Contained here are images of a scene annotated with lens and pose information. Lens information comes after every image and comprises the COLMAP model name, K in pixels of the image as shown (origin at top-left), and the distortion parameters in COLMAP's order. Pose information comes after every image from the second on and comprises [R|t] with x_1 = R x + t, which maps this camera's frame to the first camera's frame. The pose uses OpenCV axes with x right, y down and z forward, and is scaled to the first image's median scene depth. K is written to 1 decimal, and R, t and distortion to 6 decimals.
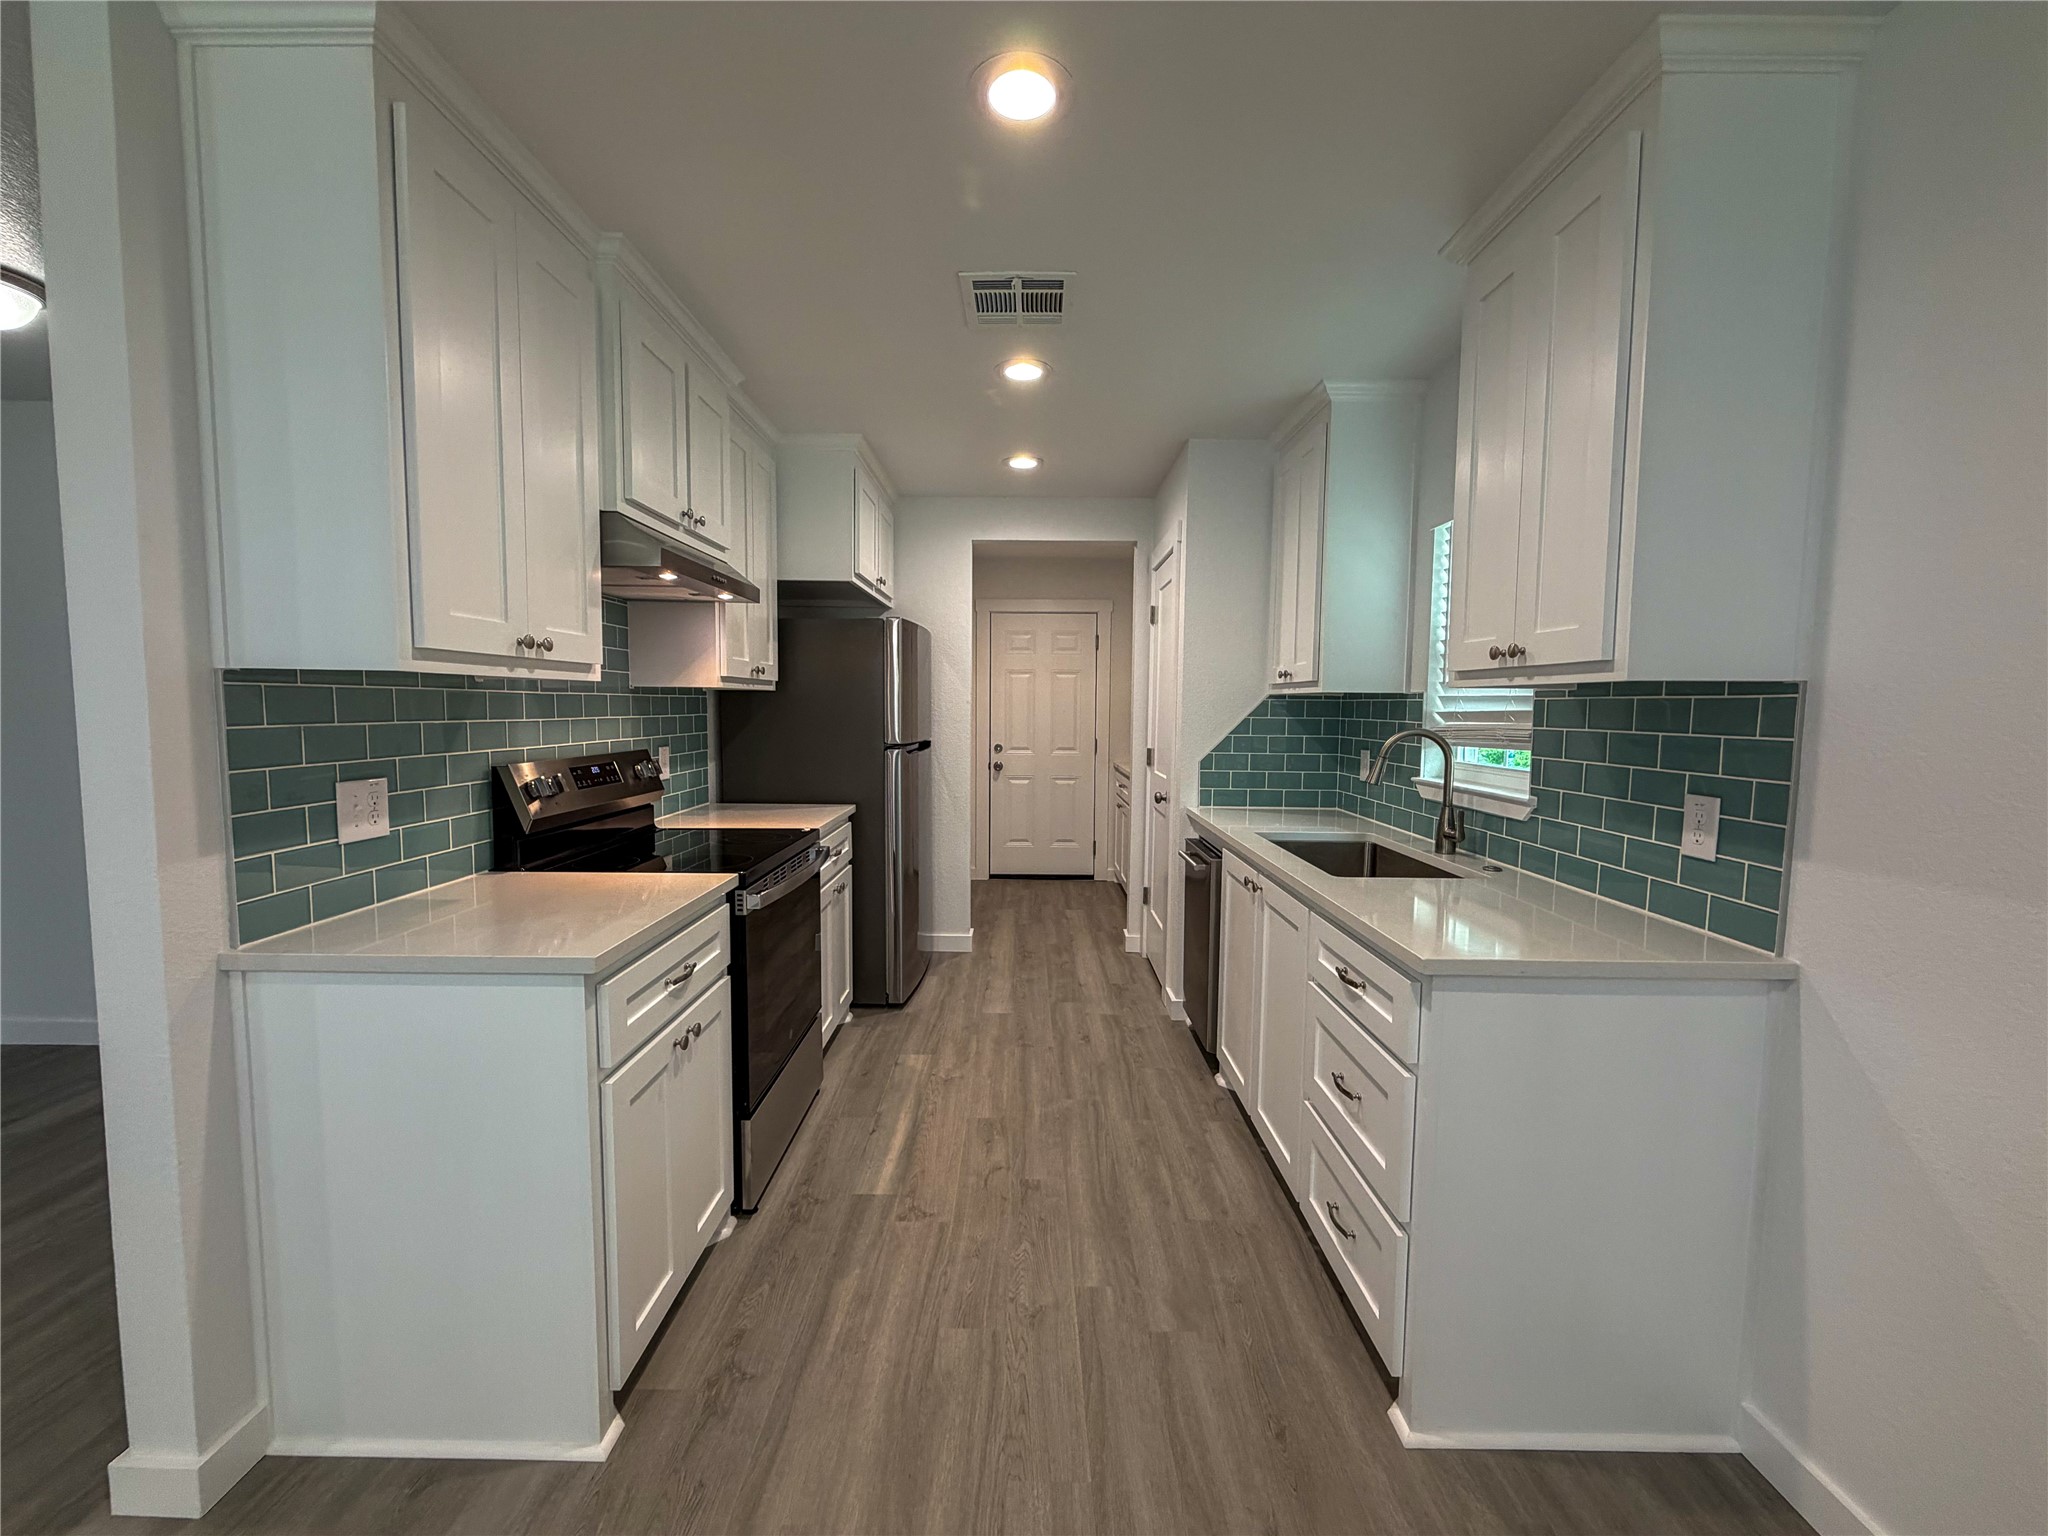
lens RADIAL K [[818.0, 0, 1019.1], [0, 818.0, 765.9], [0, 0, 1]] dist [0.001435, 0.000321]
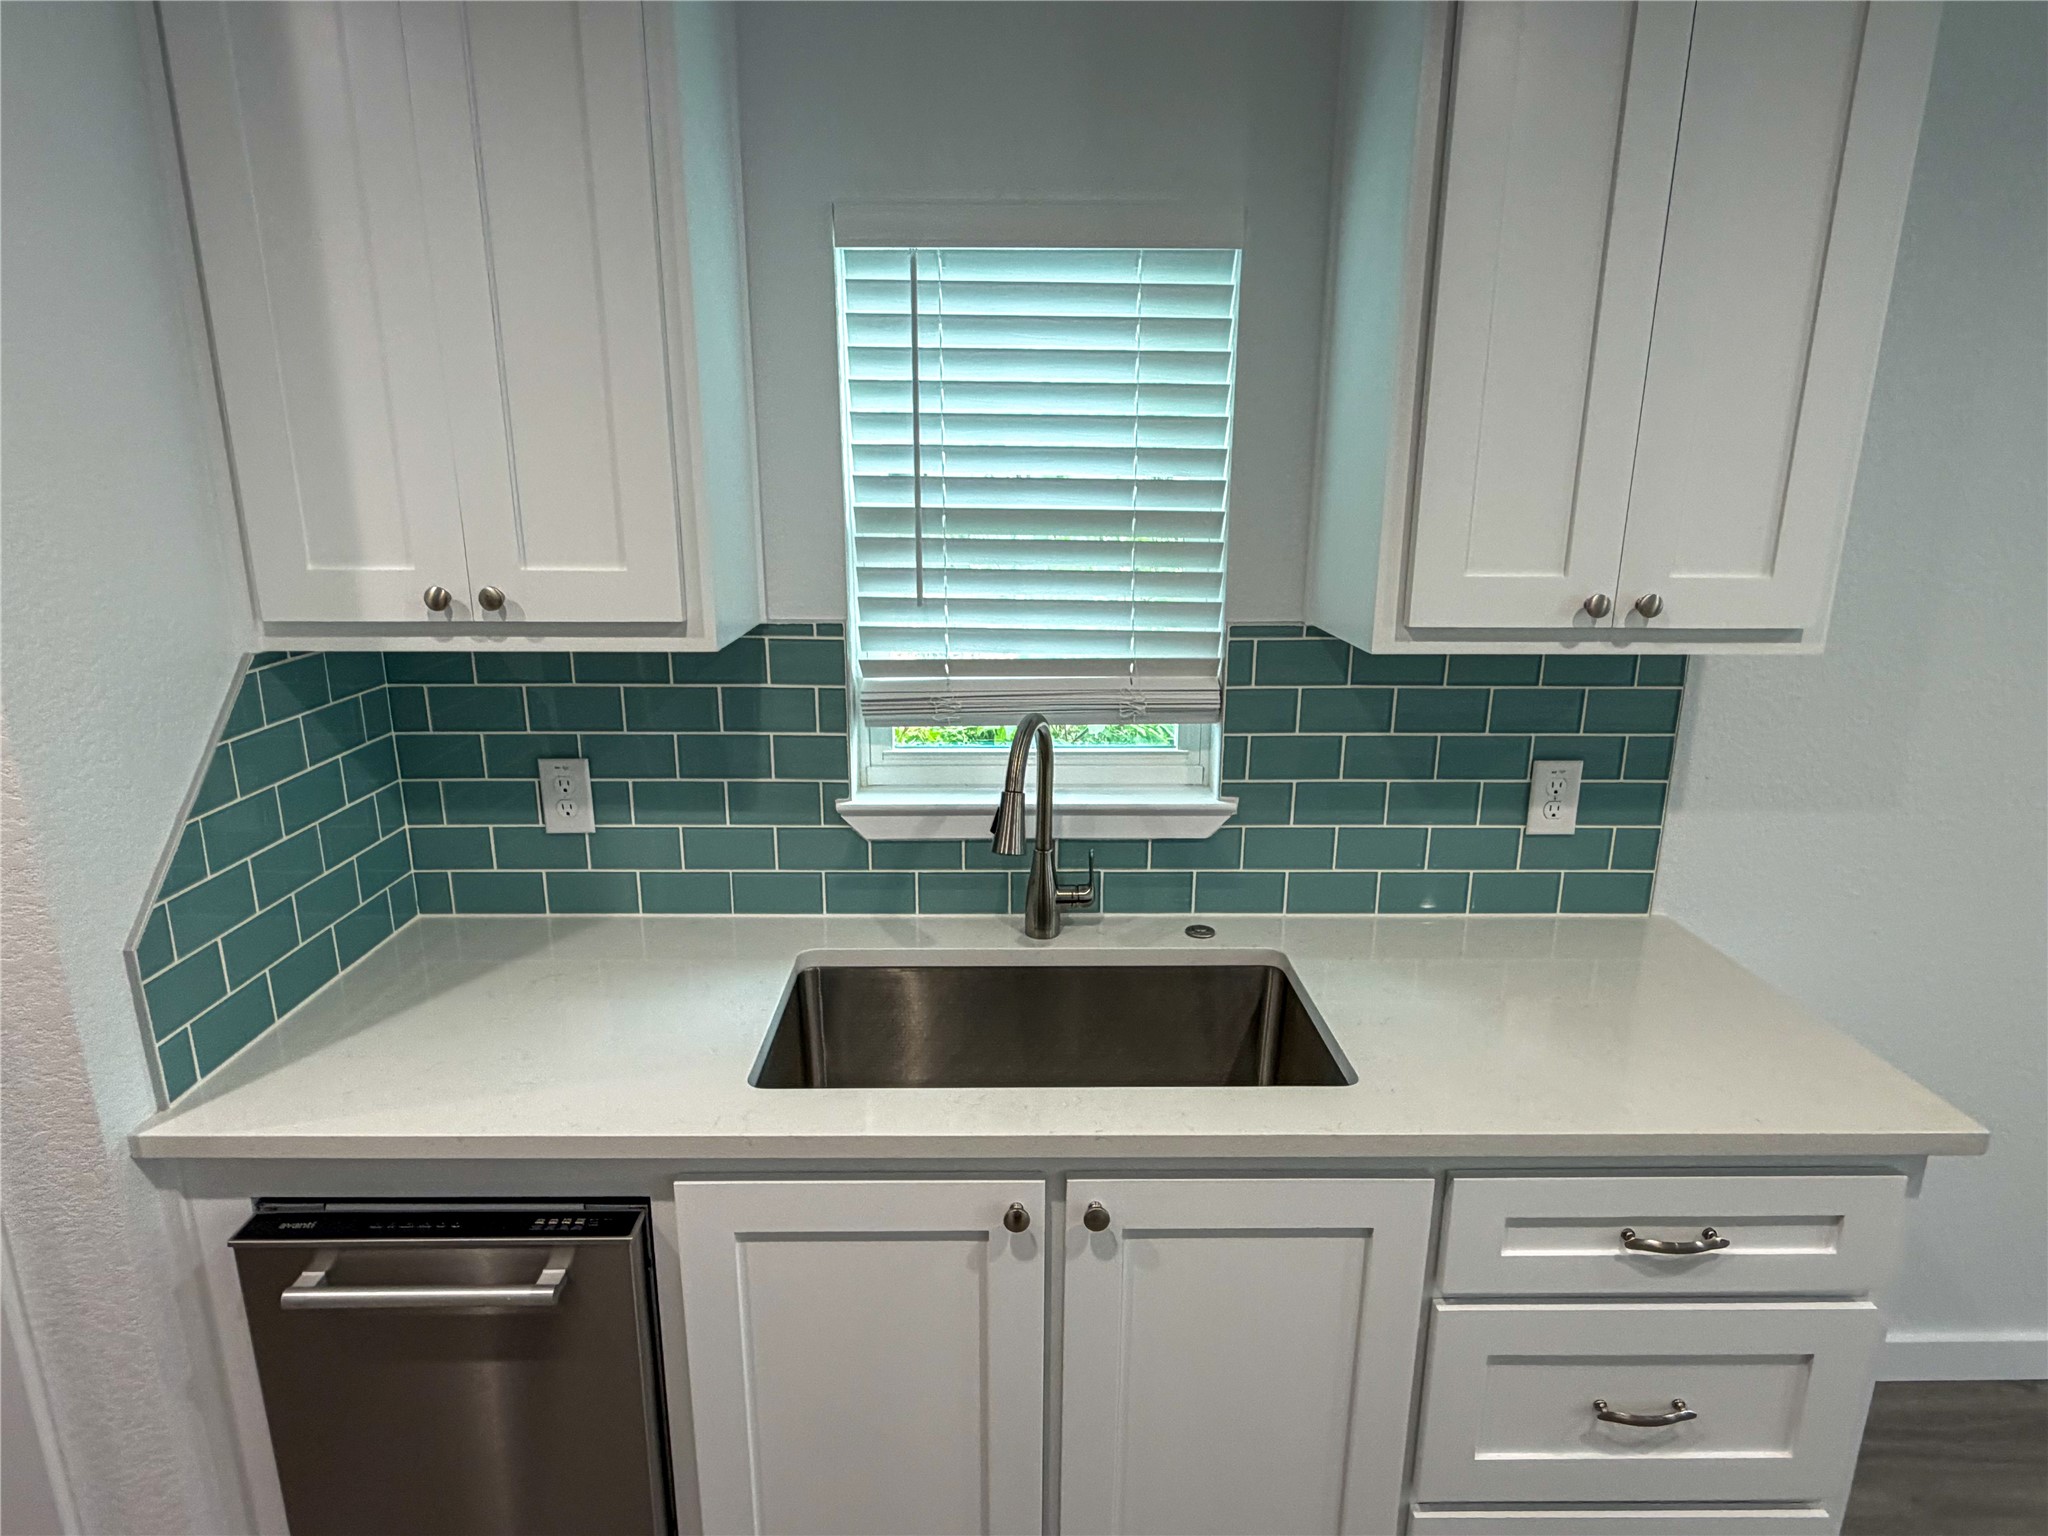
lens RADIAL K [[1138.1, 0, 1018.2], [0, 1138.1, 777.5], [0, 0, 1]] dist [0.000973, 0.000002]
pose [[-0.020678, -0.271778, 0.962138, -0.140213], [0.070063, 0.959584, 0.272563, -0.166659], [-0.997328, 0.073046, -0.000801, 0.873973]]
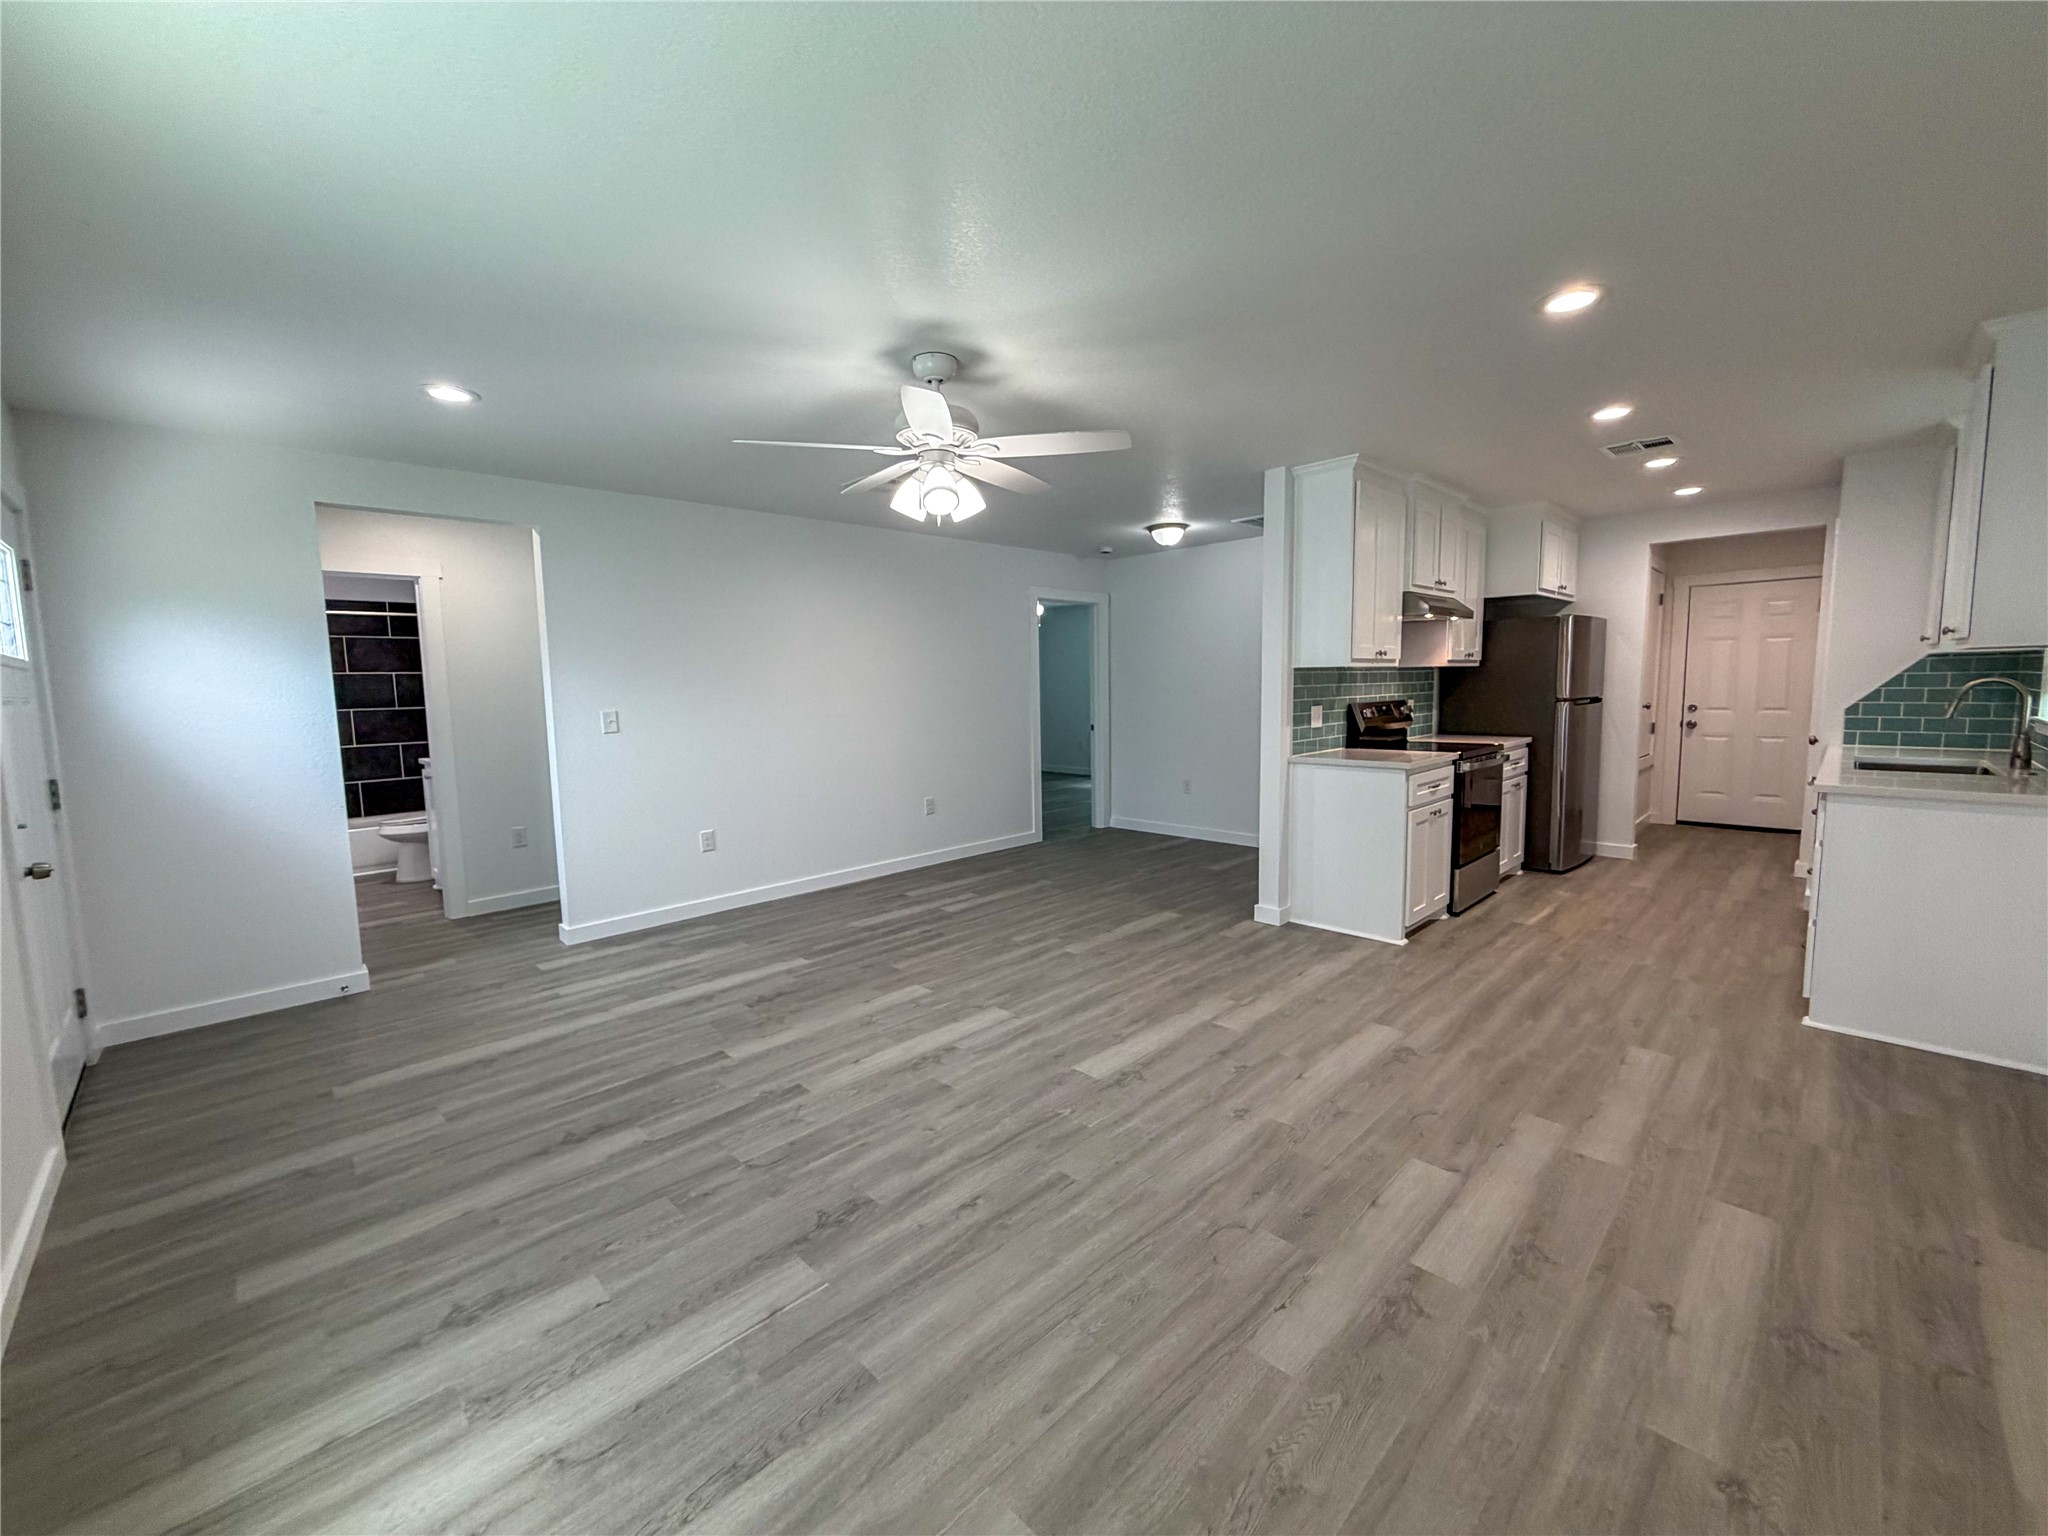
lens RADIAL K [[821.3, 0, 1017.2], [0, 821.3, 766.1], [0, 0, 1]] dist [0.000057, -0.000036]
pose [[0.704105, 0.048530, -0.708435, 0.273316], [-0.026562, 0.998764, 0.042018, 0.077295], [0.709599, -0.010768, 0.704524, -0.991180]]
